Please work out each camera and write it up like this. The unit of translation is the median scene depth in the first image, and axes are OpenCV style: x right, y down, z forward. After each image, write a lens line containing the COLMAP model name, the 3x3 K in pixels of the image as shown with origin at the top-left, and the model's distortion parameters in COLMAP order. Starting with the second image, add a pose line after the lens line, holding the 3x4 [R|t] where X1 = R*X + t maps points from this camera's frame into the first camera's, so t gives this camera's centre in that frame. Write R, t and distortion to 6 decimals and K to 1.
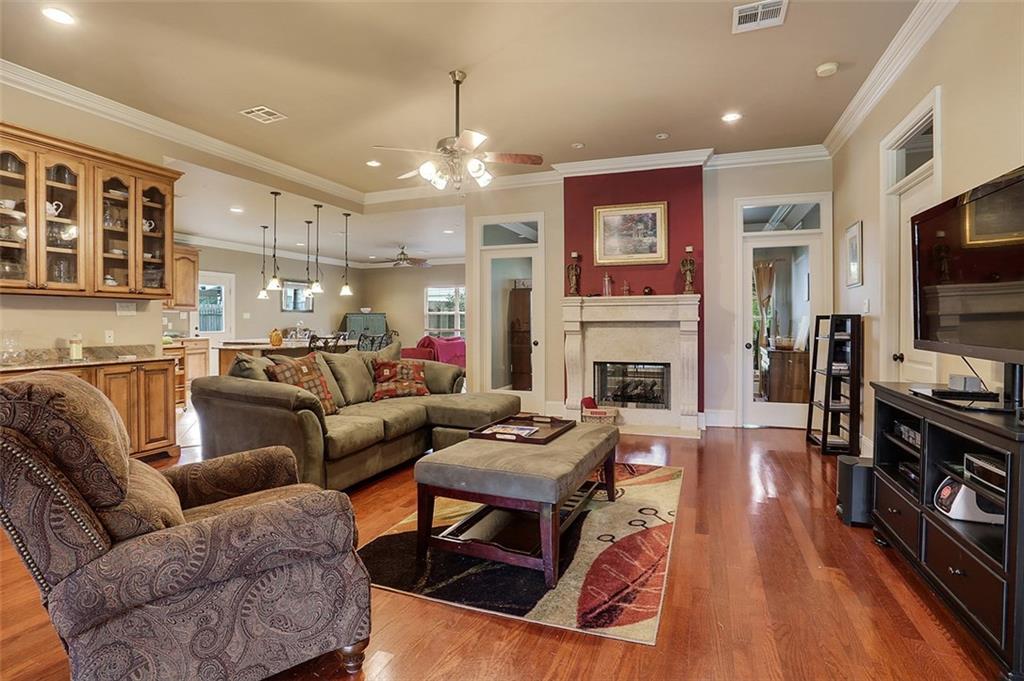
lens RADIAL K [[506.7, 0, 512.7], [0, 506.7, 319.9], [0, 0, 1]] dist [-0.001177, -0.000059]
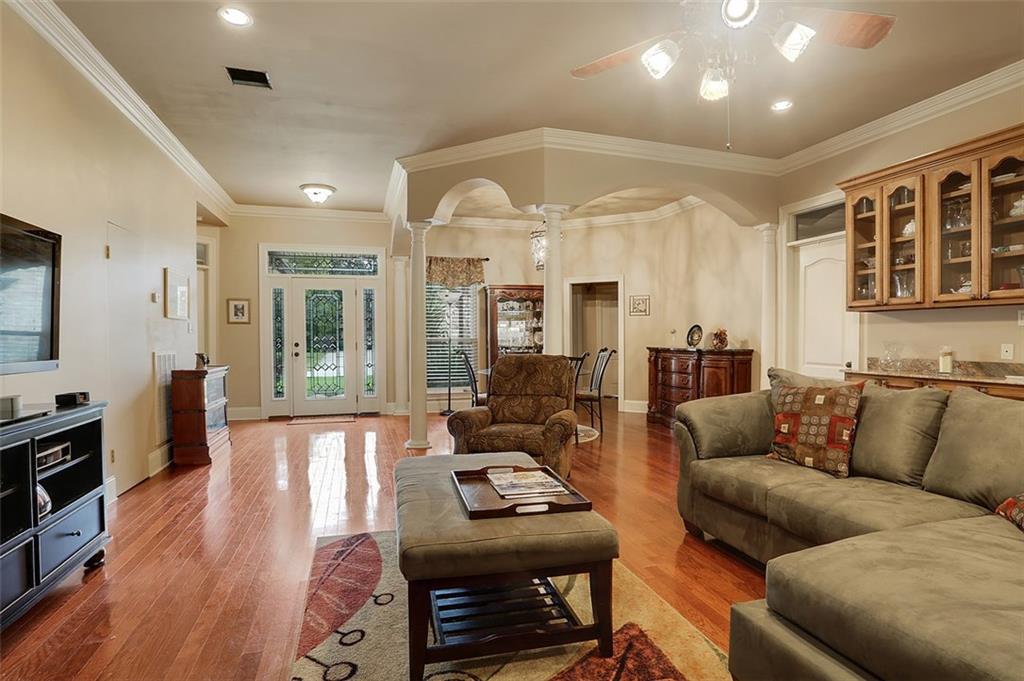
lens RADIAL K [[461.1, 0, 524.4], [0, 461.1, 340.6], [0, 0, 1]] dist [-0.001594, -0.000305]
pose [[-0.752216, 0.014556, -0.658756, 0.331554], [0.010274, 0.999894, 0.010363, -0.000906], [0.658837, 0.001027, -0.752285, 1.133980]]
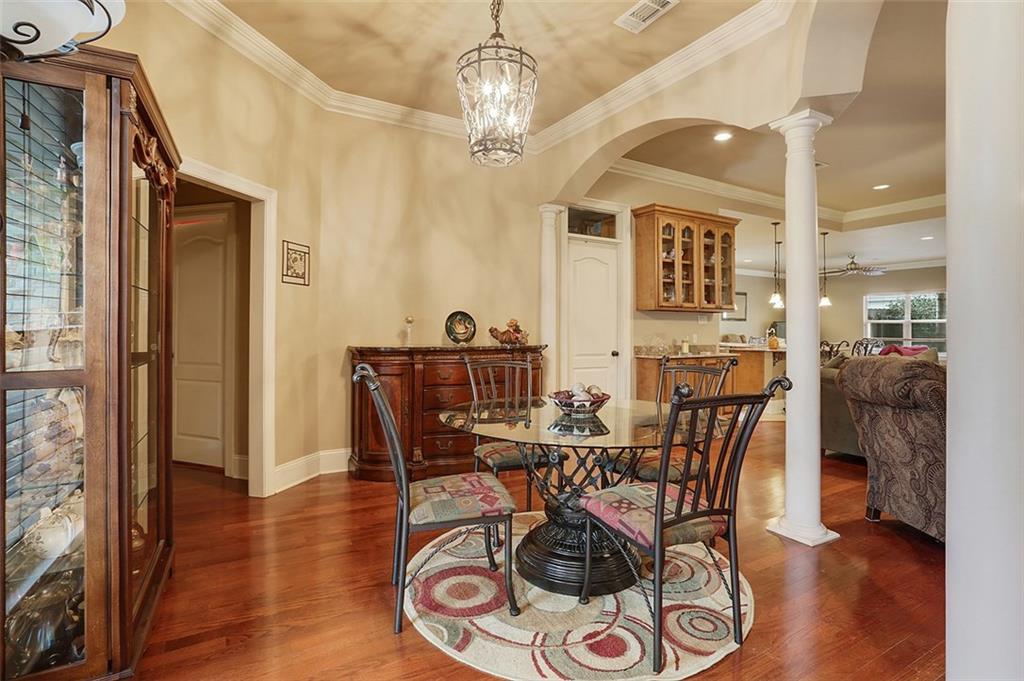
lens RADIAL K [[505.5, 0, 514.4], [0, 505.5, 335.1], [0, 0, 1]] dist [-0.053728, -0.000125]
pose [[0.780794, 0.016379, -0.624574, -0.300847], [-0.006429, 0.999814, 0.018182, -0.000033], [0.624755, -0.010181, 0.780754, -0.458805]]
